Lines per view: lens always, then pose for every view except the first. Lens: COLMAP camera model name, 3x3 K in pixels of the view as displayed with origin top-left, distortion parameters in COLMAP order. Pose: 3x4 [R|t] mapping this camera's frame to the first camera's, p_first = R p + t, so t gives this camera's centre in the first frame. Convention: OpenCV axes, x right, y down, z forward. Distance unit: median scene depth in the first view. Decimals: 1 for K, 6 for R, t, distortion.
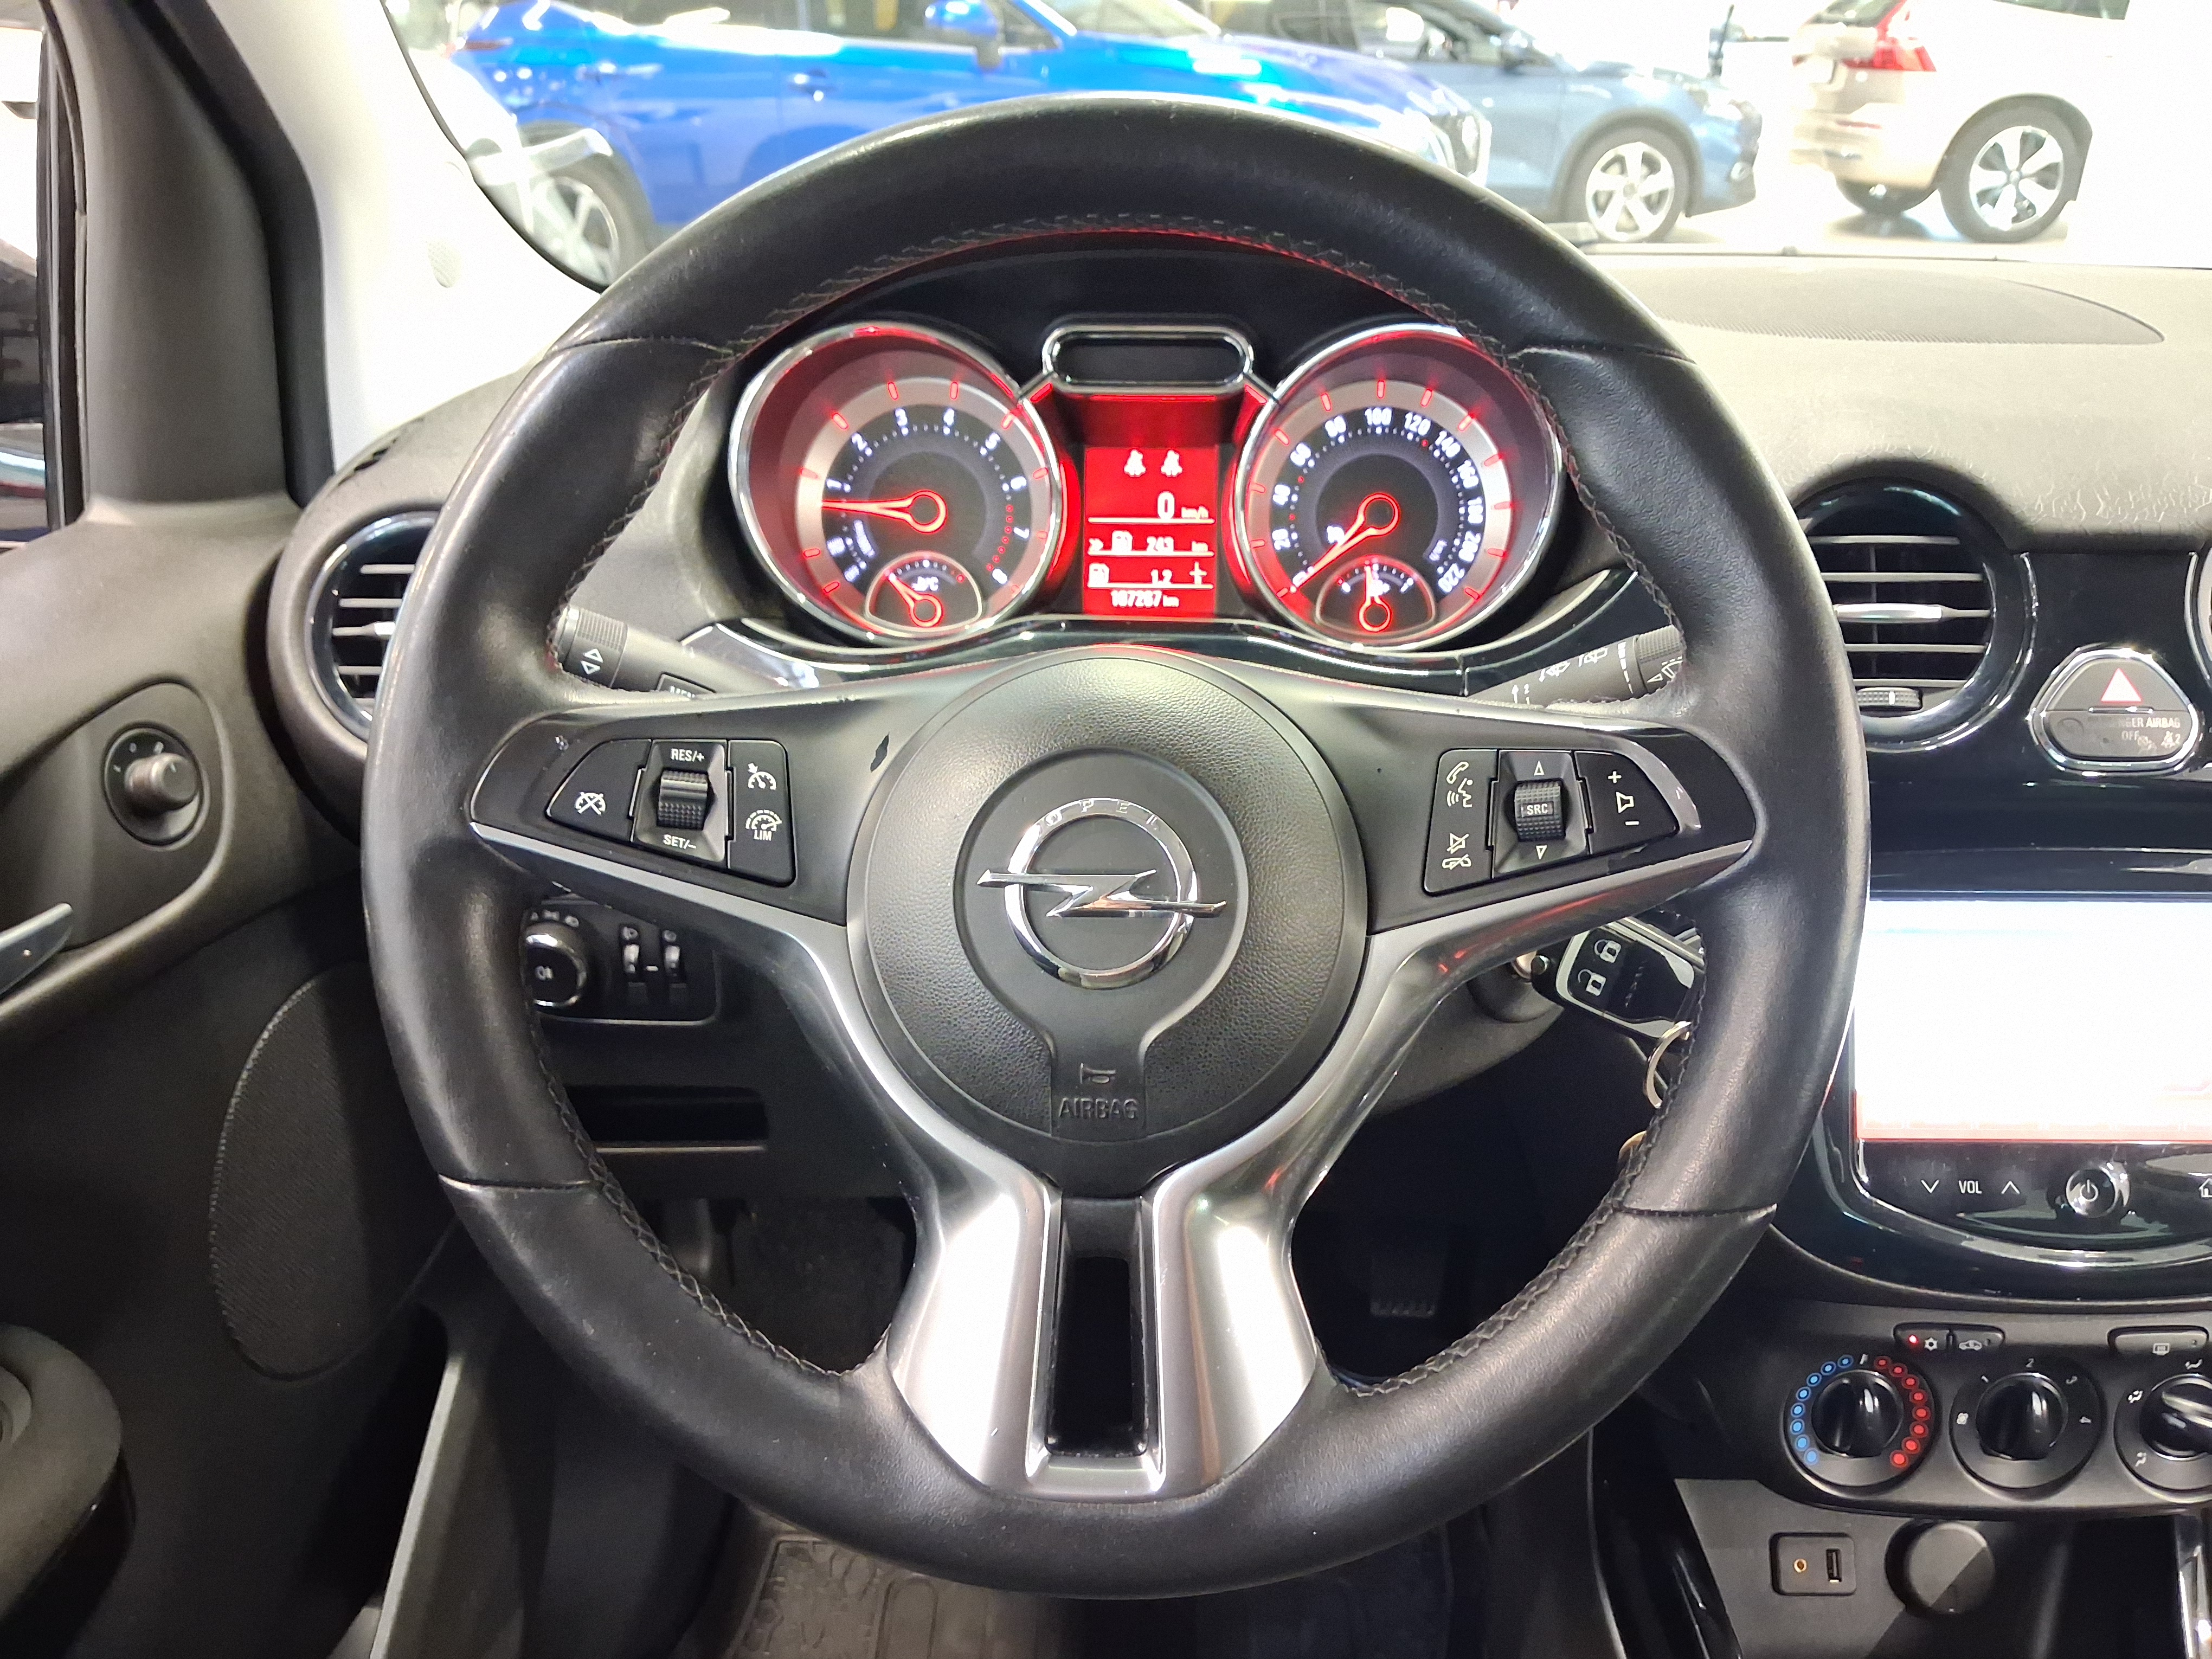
lens RADIAL K [[1734.9, 0, 1130.6], [0, 1734.9, 848.5], [0, 0, 1]] dist [0.028414, -0.038898]
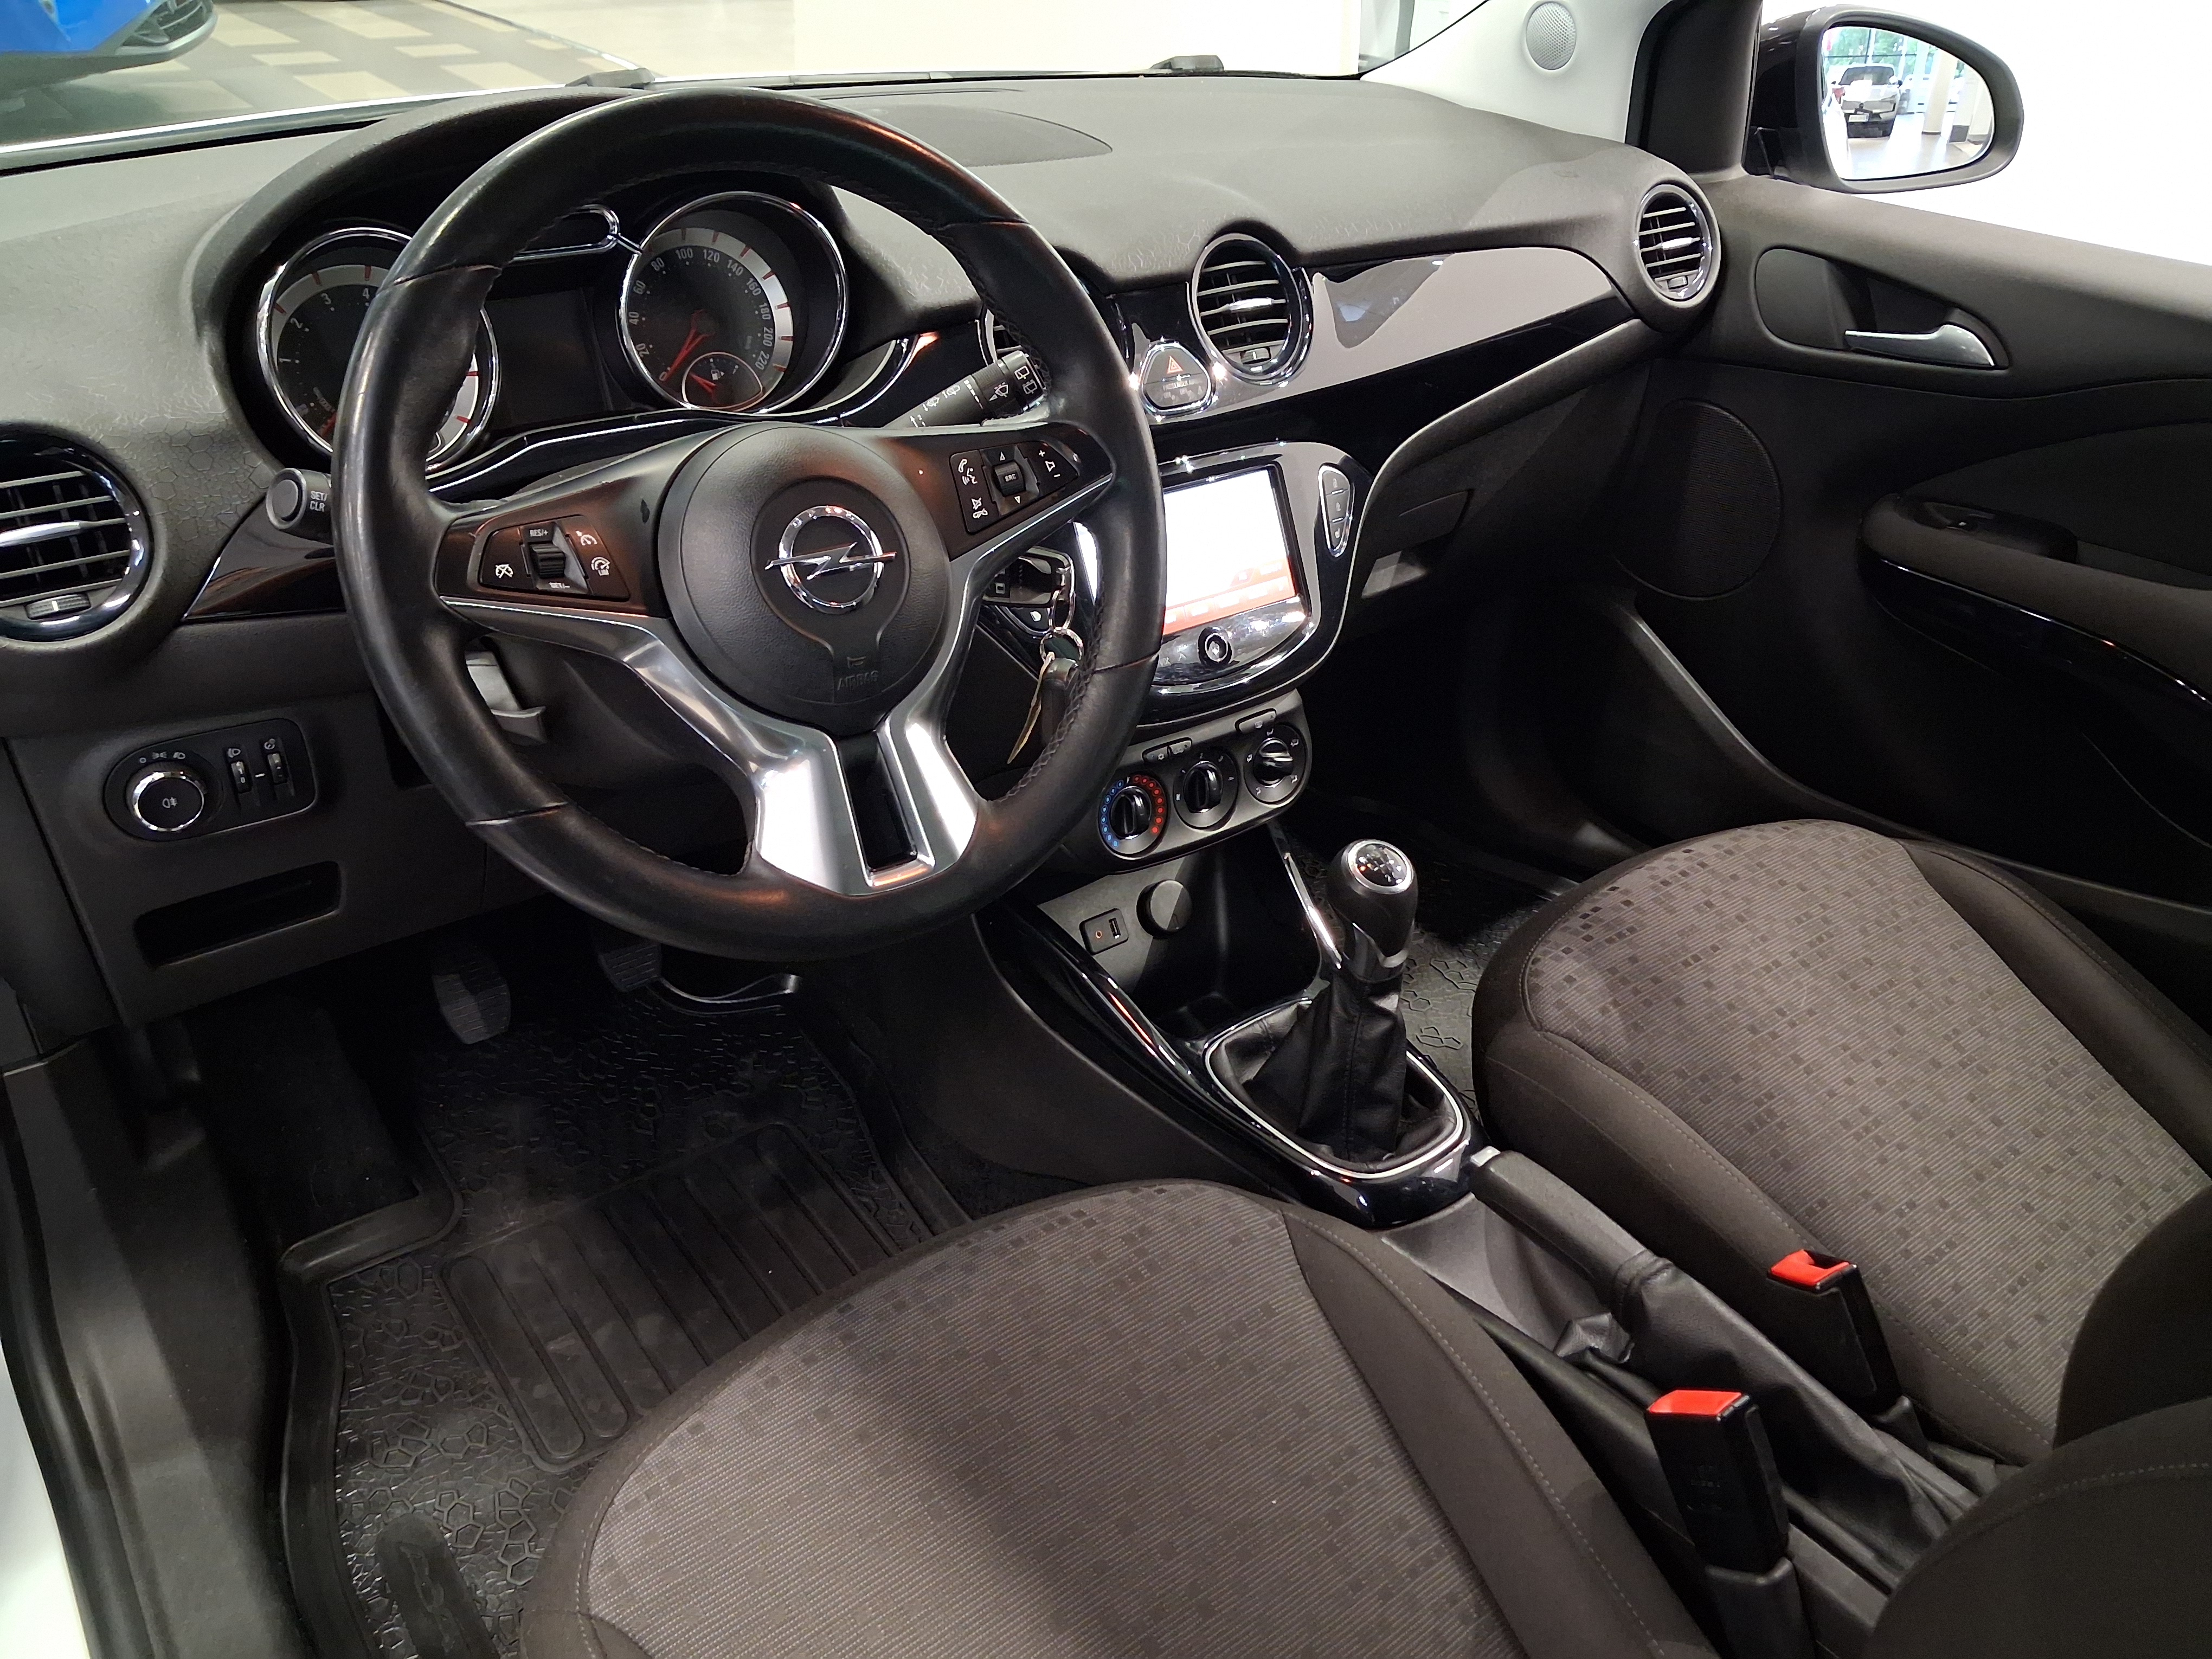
lens RADIAL K [[1734.9, 0, 1135.2], [0, 1734.9, 830.9], [0, 0, 1]] dist [0.028414, -0.038898]
pose [[0.785350, -0.297827, 0.542701, -0.478606], [0.230097, 0.954295, 0.190728, 0.013623], [-0.574701, -0.024914, 0.817984, -0.380137]]
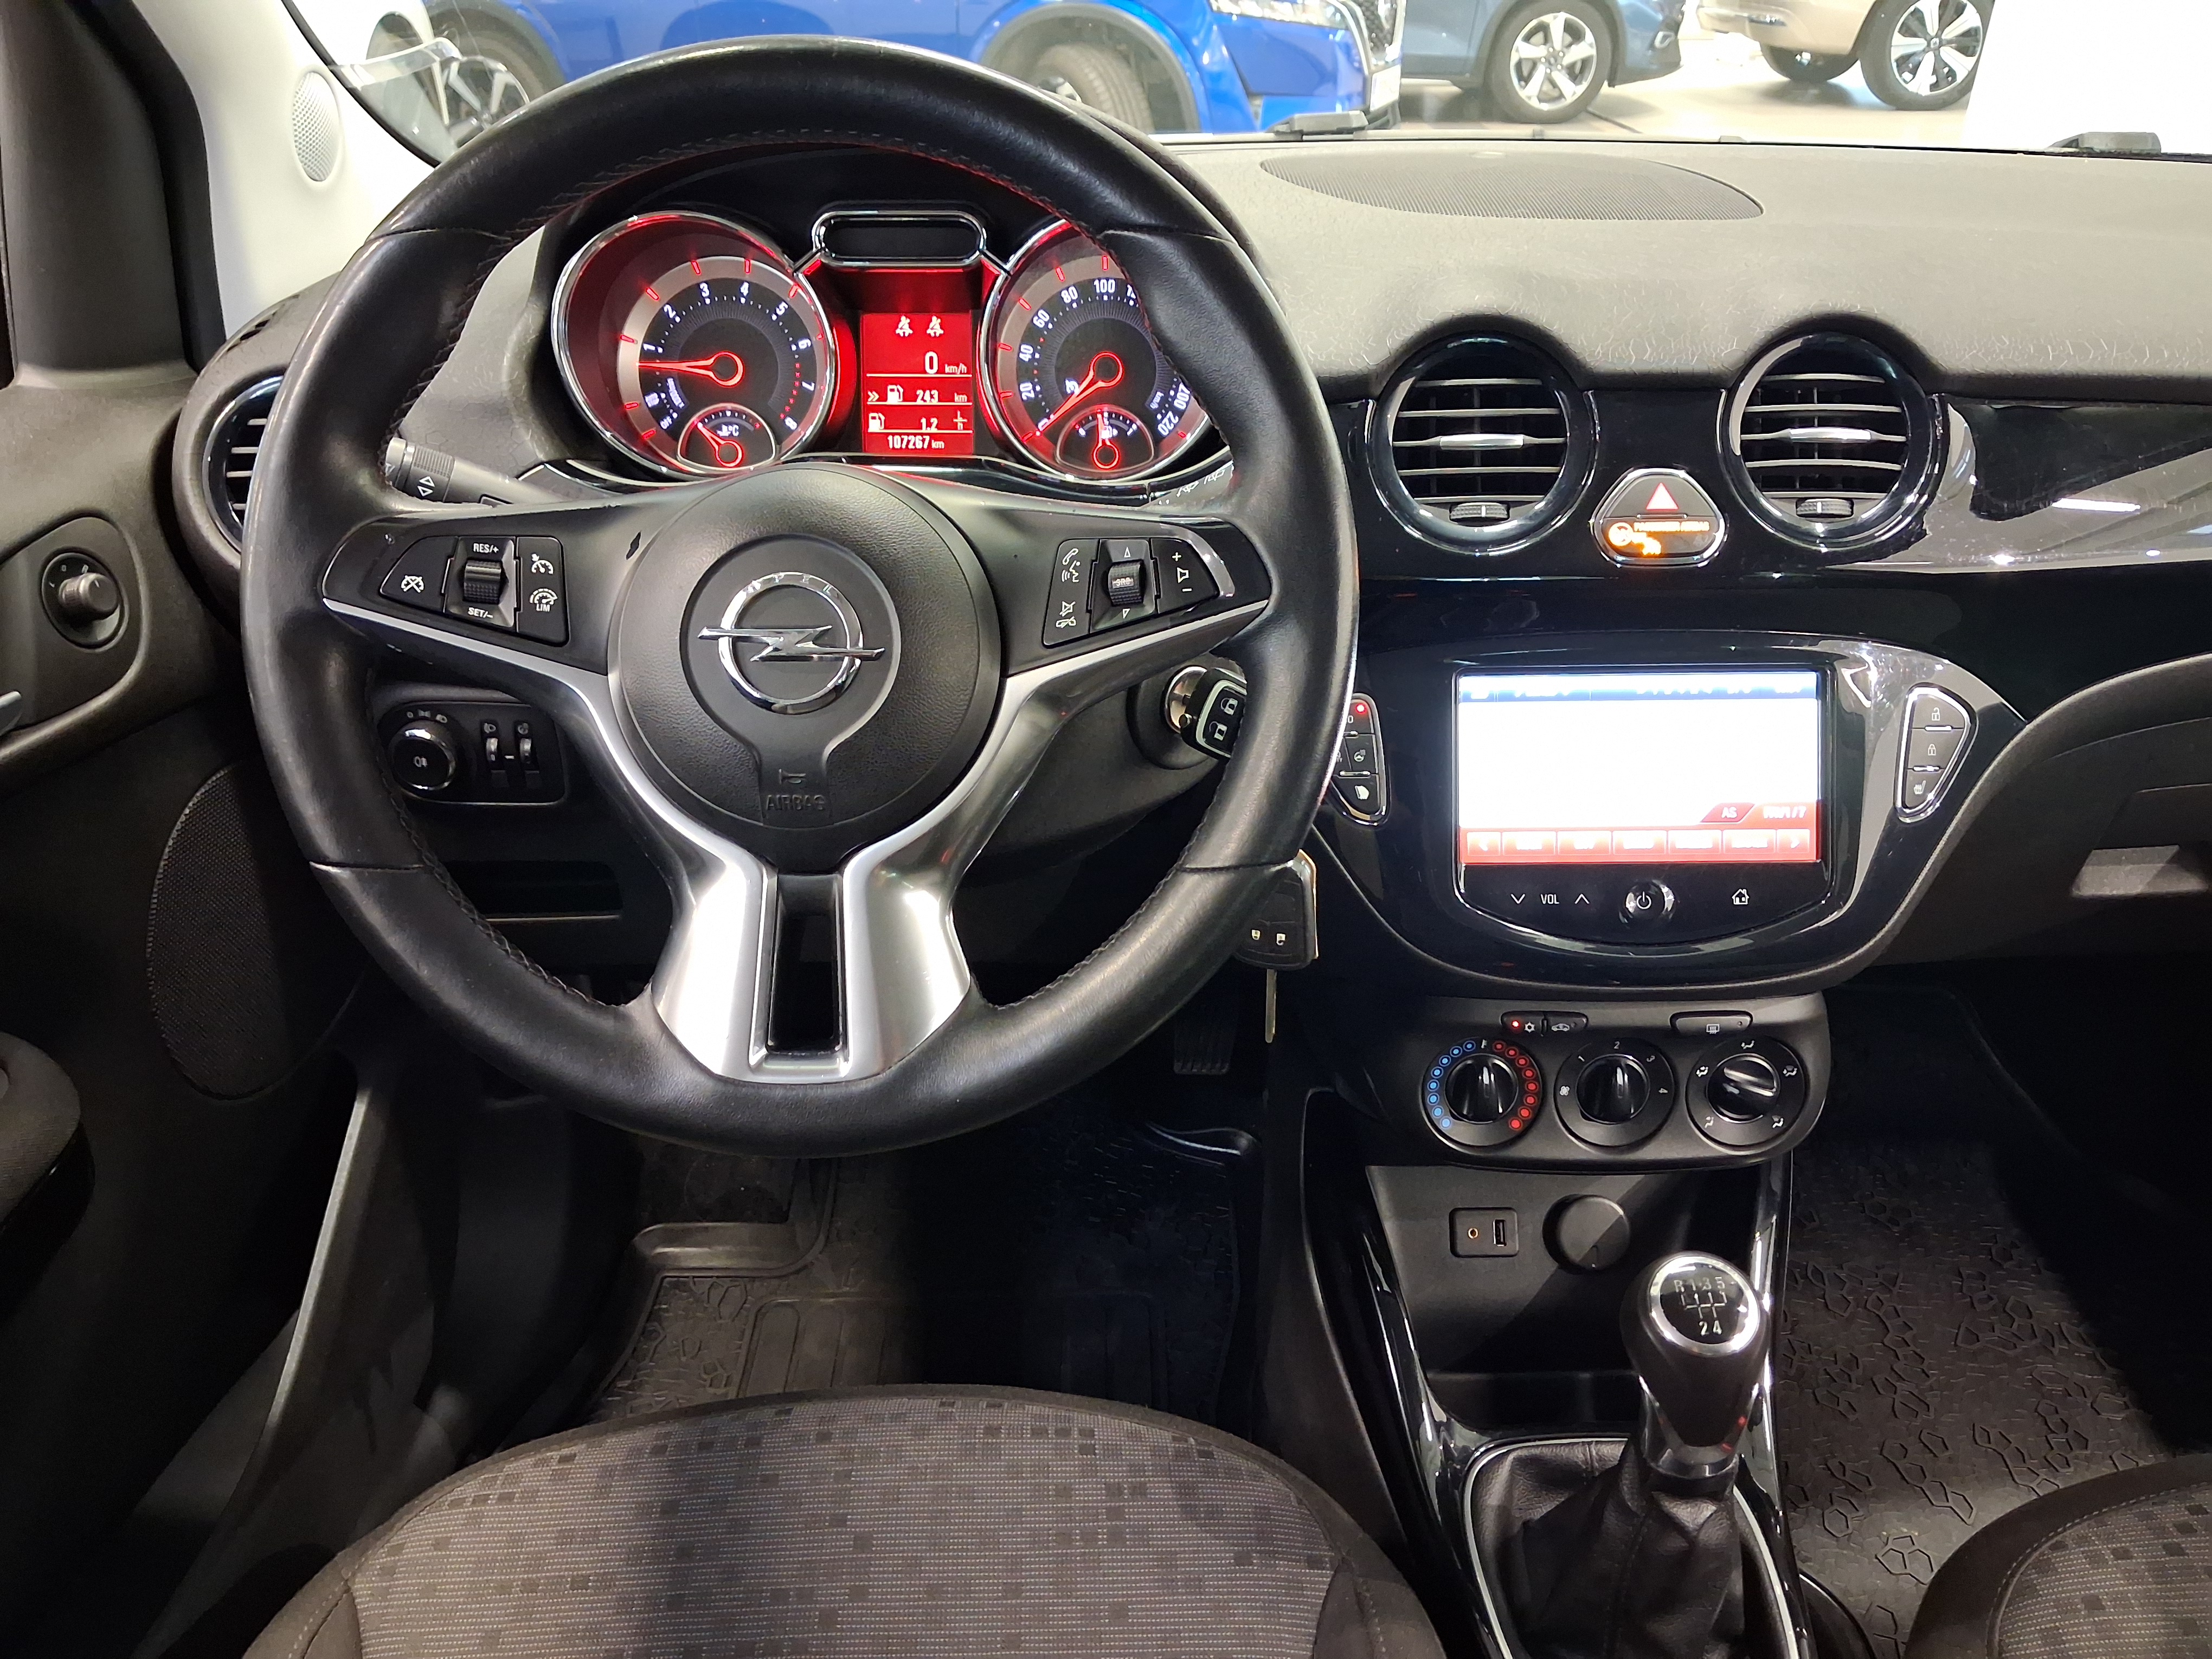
lens RADIAL K [[1734.9, 0, 1123.7], [0, 1734.9, 828.7], [0, 0, 1]] dist [0.028414, -0.038898]
pose [[0.999621, -0.016329, 0.022159, 0.123585], [0.015087, 0.998367, 0.055101, 0.059127], [-0.023022, -0.054746, 0.998235, -0.217686]]
